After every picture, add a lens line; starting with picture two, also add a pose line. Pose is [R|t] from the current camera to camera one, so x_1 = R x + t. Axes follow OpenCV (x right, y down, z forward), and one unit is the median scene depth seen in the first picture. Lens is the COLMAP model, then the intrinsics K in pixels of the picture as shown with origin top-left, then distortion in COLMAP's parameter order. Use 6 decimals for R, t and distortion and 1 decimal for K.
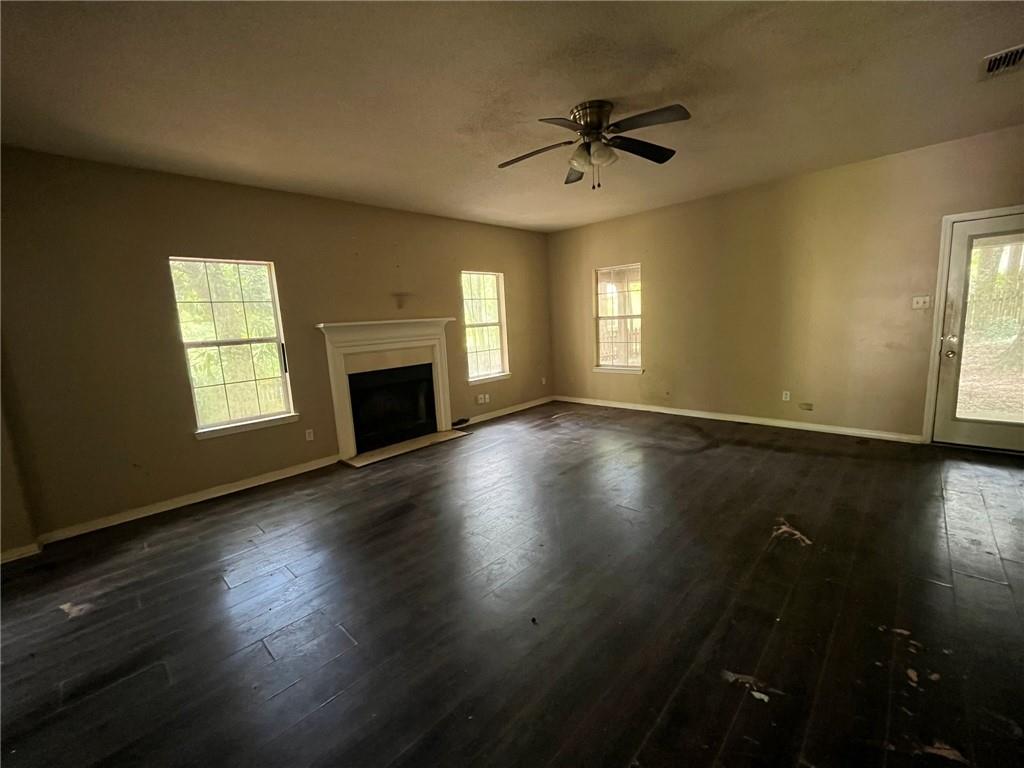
lens RADIAL K [[418.0, 0, 508.1], [0, 418.0, 382.9], [0, 0, 1]] dist [0.002448, 0.000326]
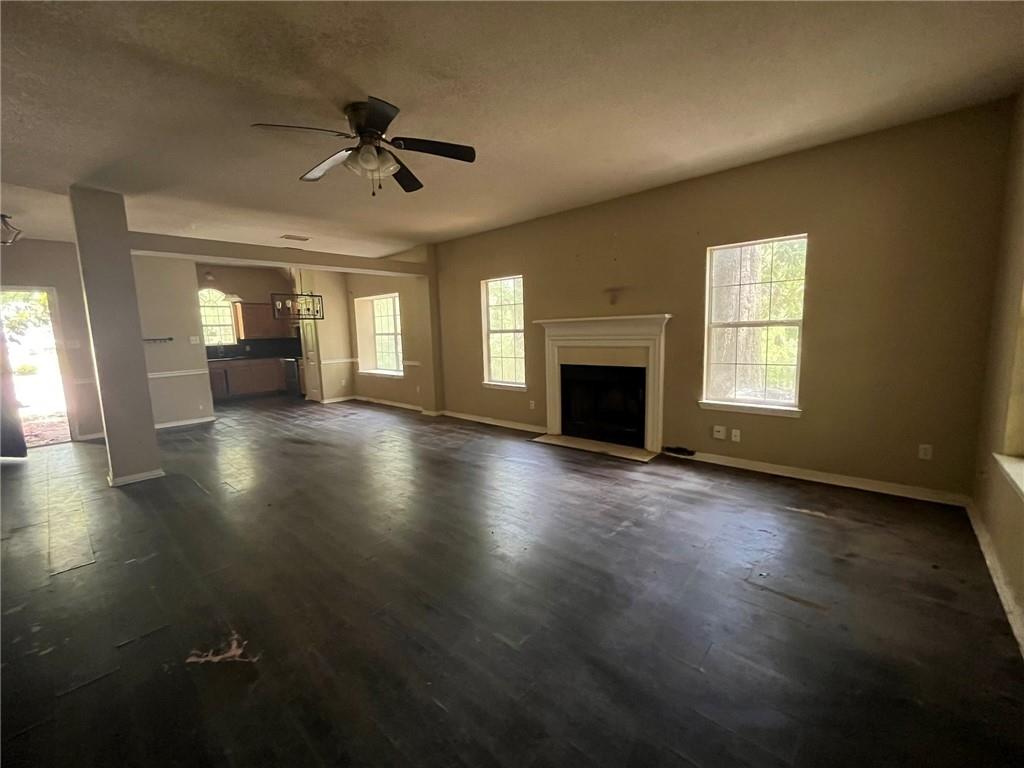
lens RADIAL K [[418.0, 0, 513.8], [0, 418.0, 385.1], [0, 0, 1]] dist [0.002448, 0.000326]
pose [[0.045573, 0.189633, -0.980797, 0.852730], [-0.117895, 0.975976, 0.183223, -0.181556], [0.991980, 0.107281, 0.066835, 0.906810]]
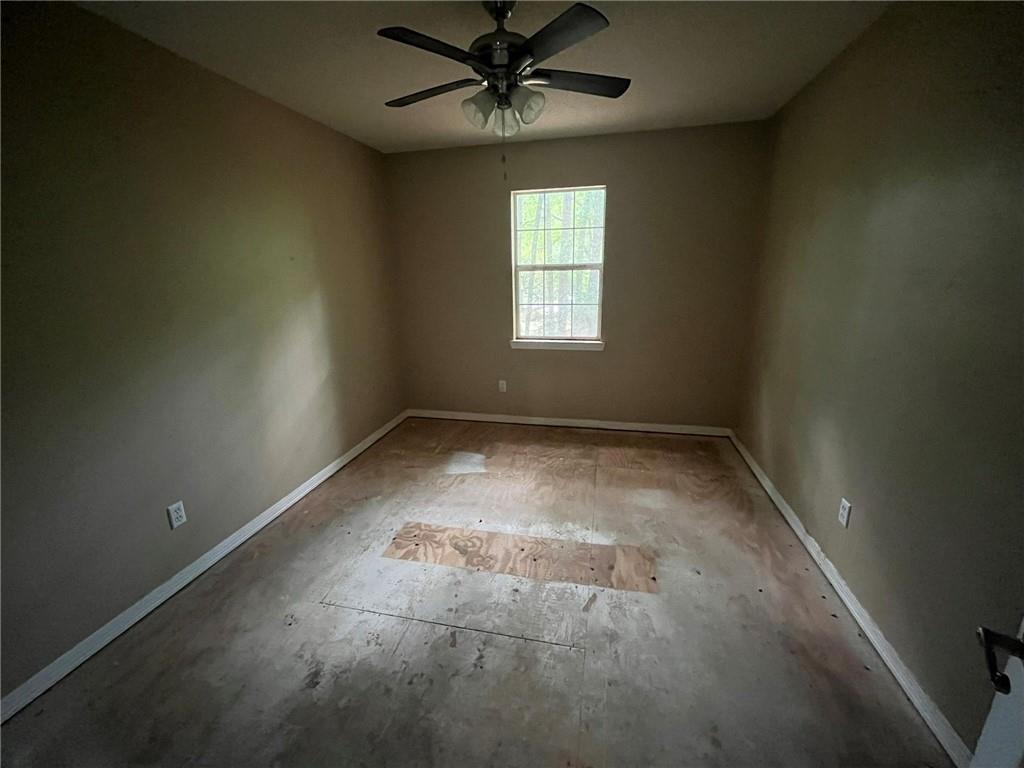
lens RADIAL K [[418.0, 0, 506.9], [0, 418.0, 374.7], [0, 0, 1]] dist [0.002448, 0.000326]
pose [[0.522885, 0.259110, -0.812067, 0.234053], [-0.132041, 0.965802, 0.223142, -0.051486], [0.842114, -0.009452, 0.539217, 0.285506]]
